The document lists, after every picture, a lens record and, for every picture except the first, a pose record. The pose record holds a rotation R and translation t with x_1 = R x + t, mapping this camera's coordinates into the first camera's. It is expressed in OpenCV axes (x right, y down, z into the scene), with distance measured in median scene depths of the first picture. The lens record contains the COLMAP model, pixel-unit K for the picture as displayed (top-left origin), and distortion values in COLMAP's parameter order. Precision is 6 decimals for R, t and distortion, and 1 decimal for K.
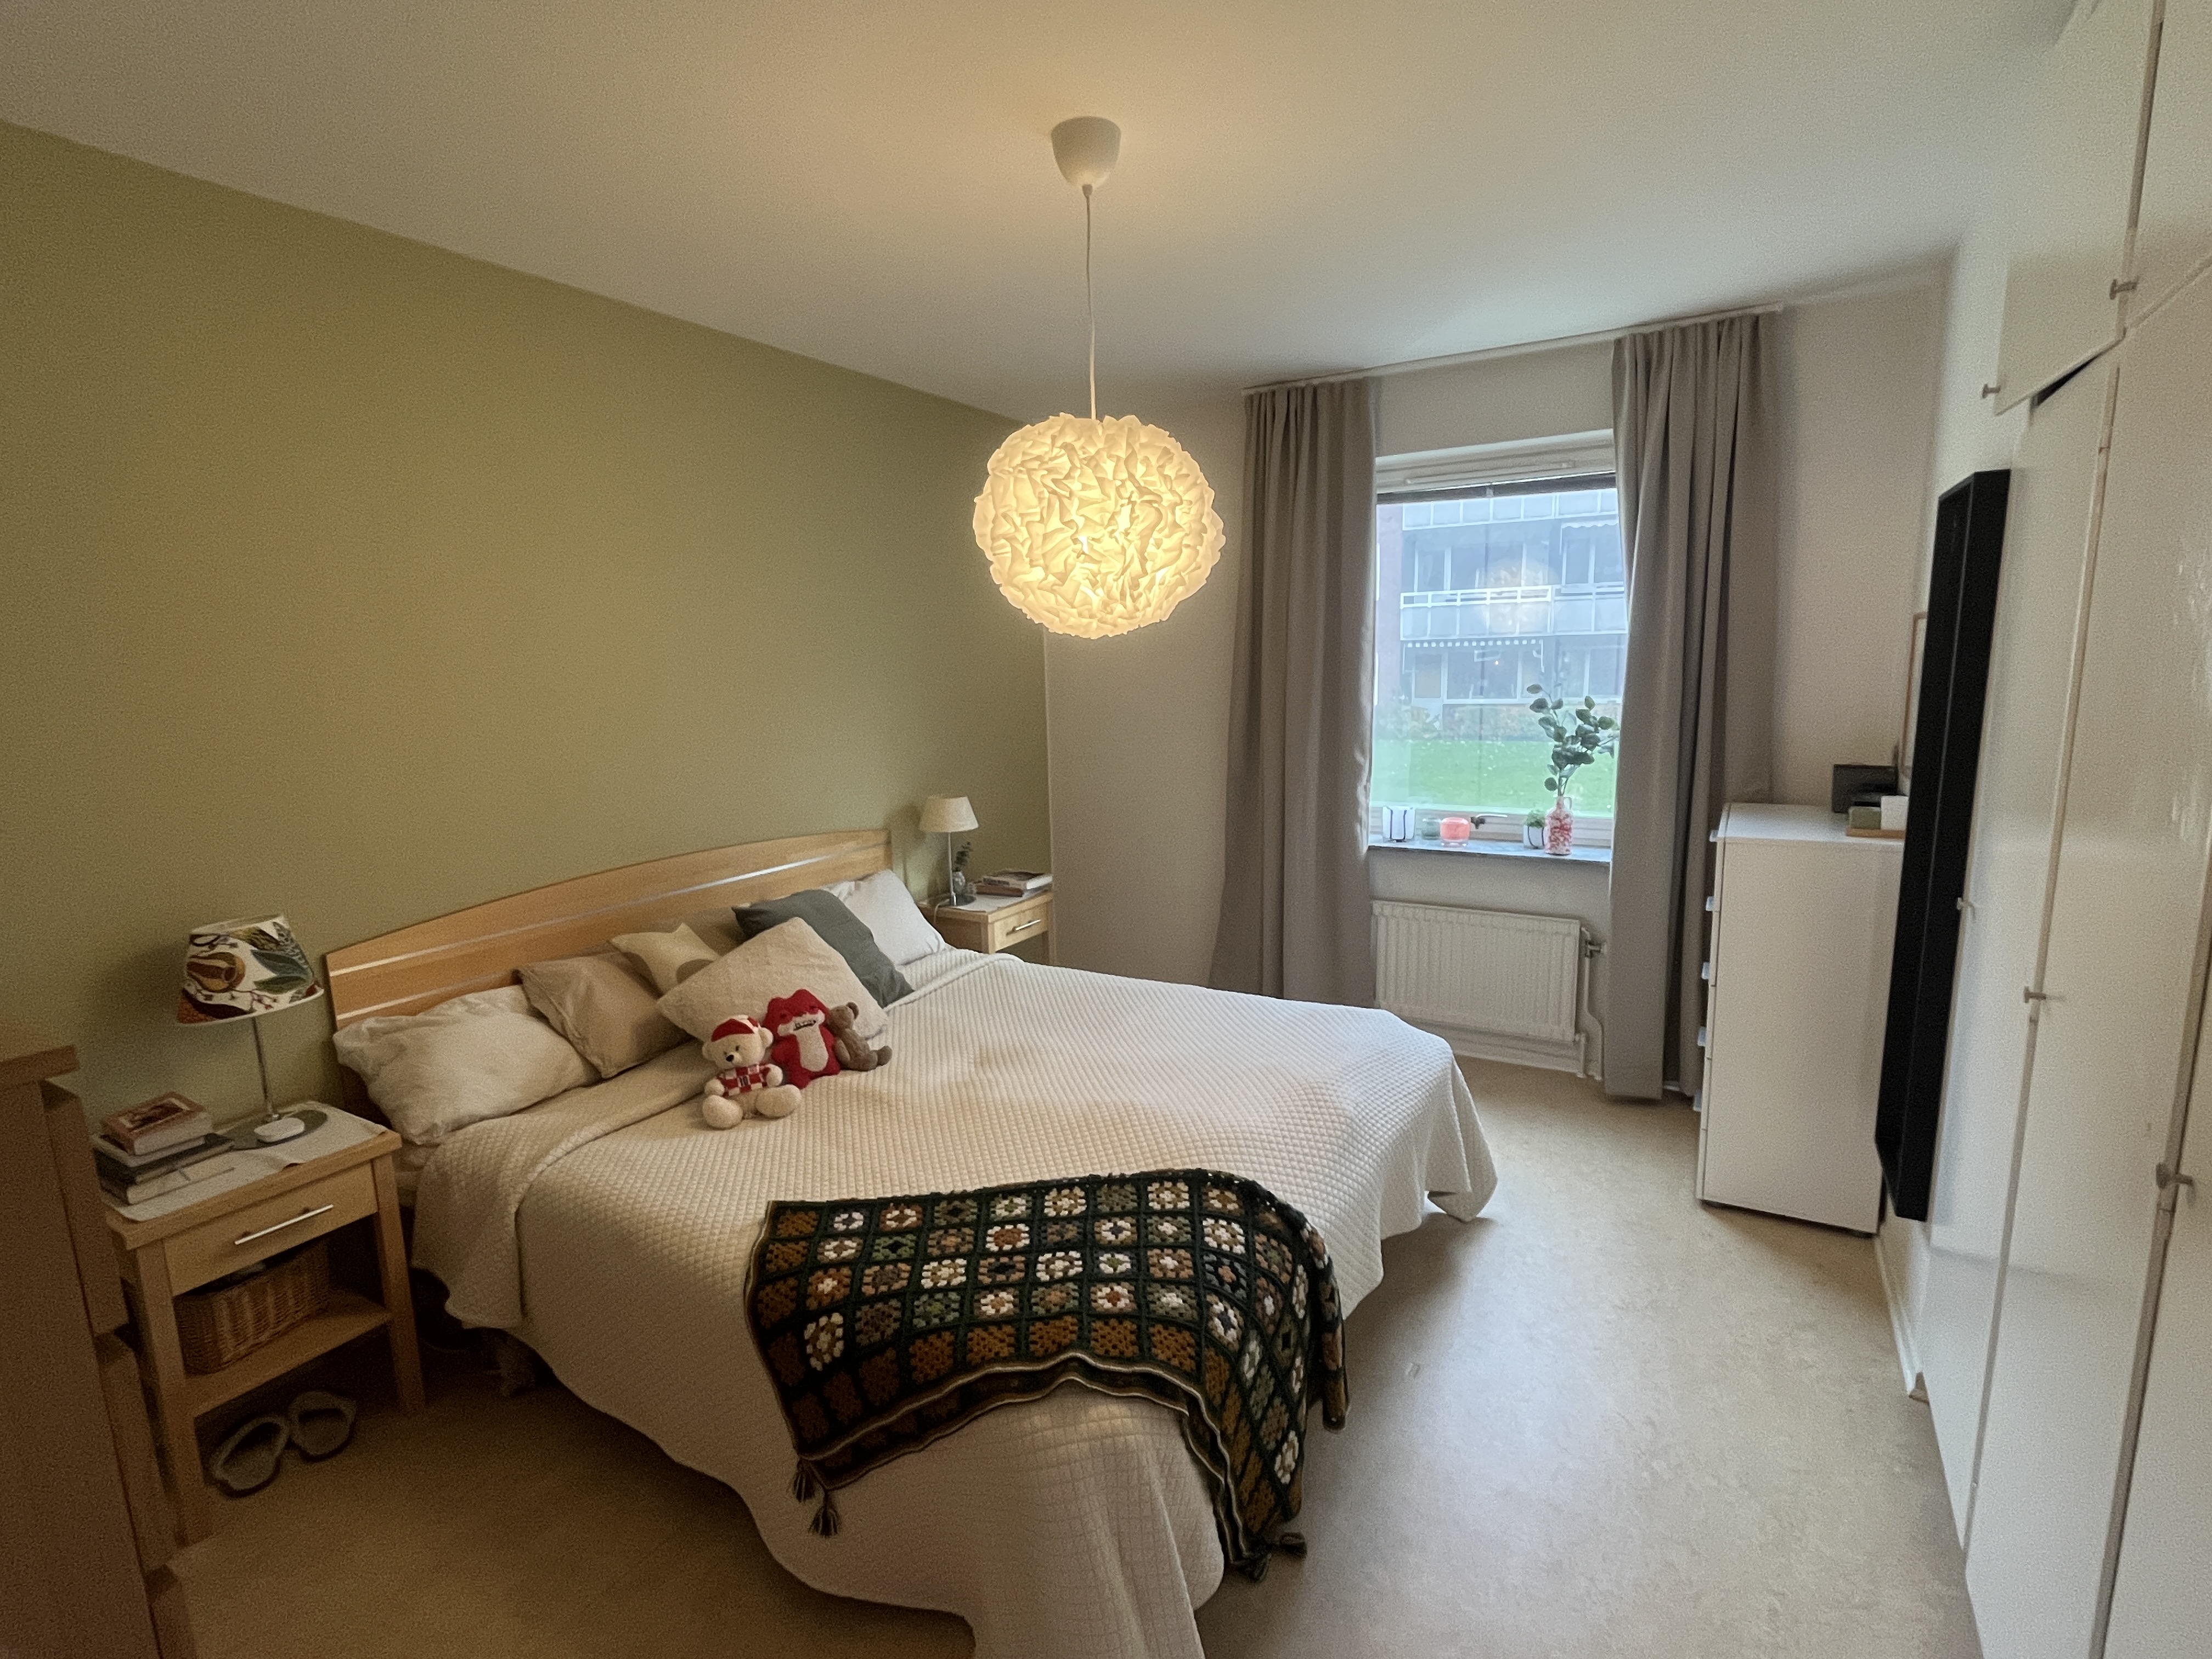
lens RADIAL K [[1038.2, 0, 1106.9], [0, 1038.2, 833.3], [0, 0, 1]] dist [0.000473, 0.000198]
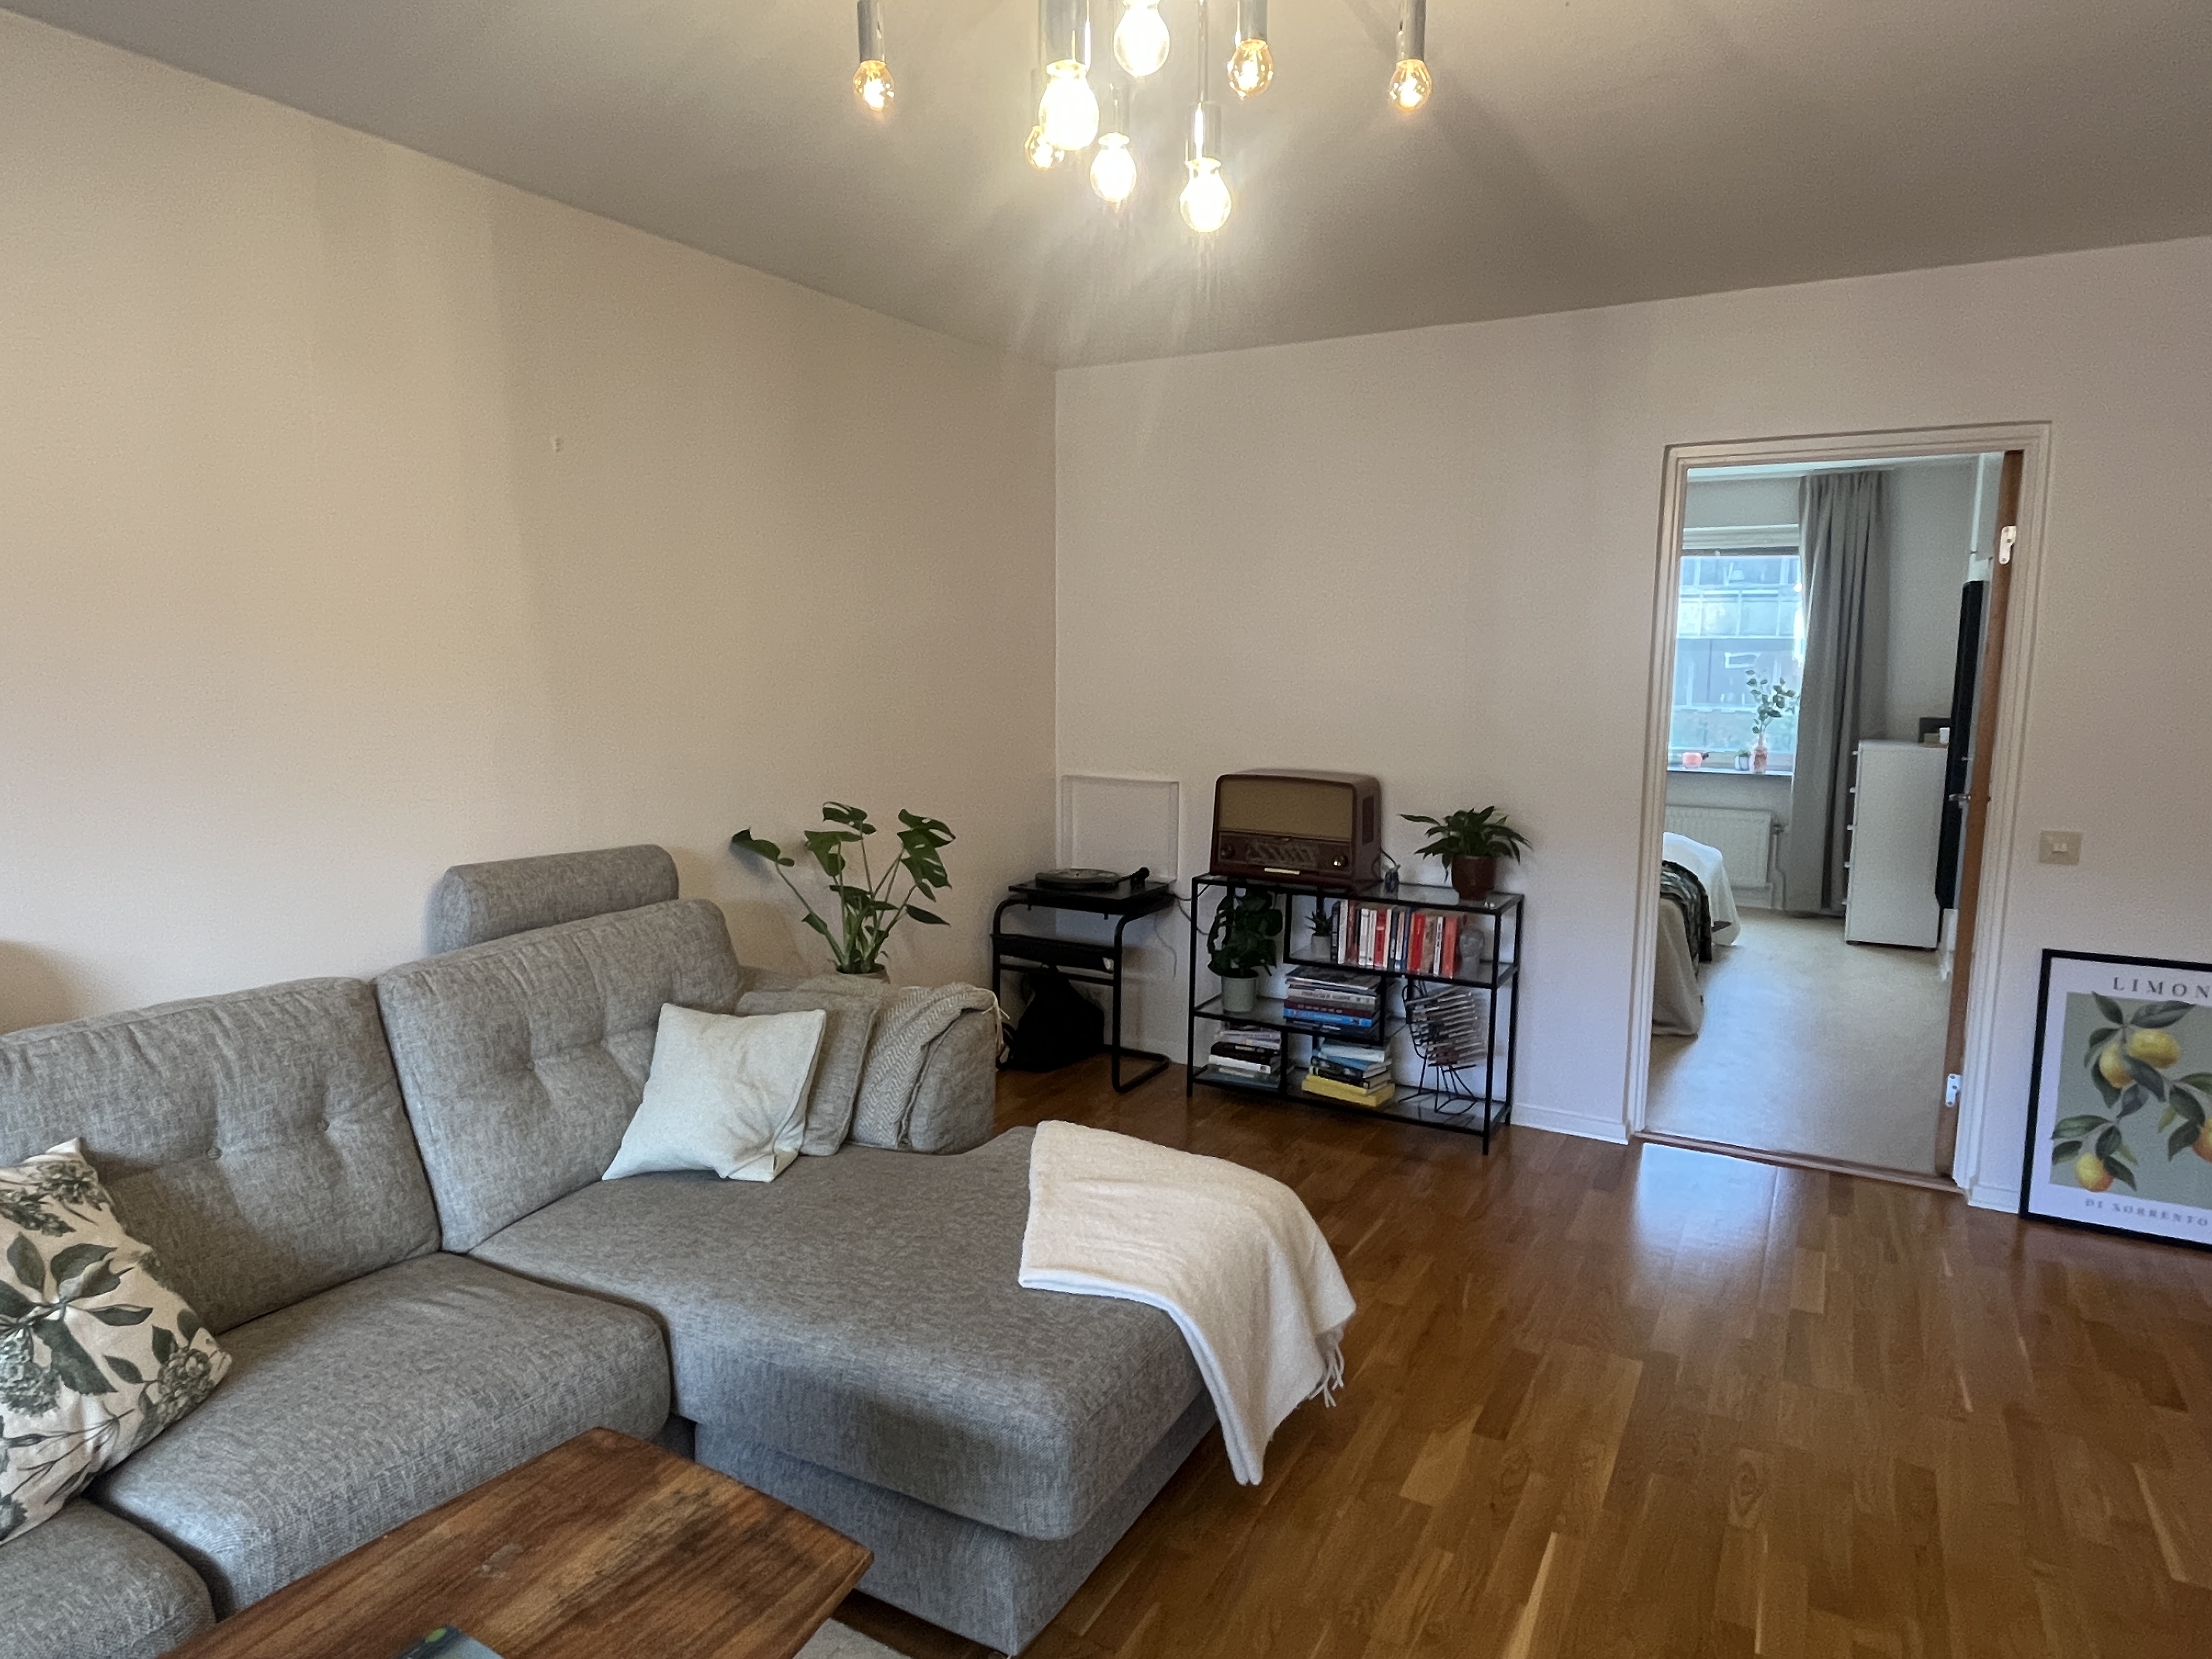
lens RADIAL K [[1305.4, 0, 1115.3], [0, 1305.4, 828.1], [0, 0, 1]] dist [0.006847, 0.001310]
pose [[0.998877, 0.026286, 0.039412, -0.703511], [-0.025372, 0.999402, -0.023500, 0.192607], [-0.040007, 0.022473, 0.998947, -1.092952]]
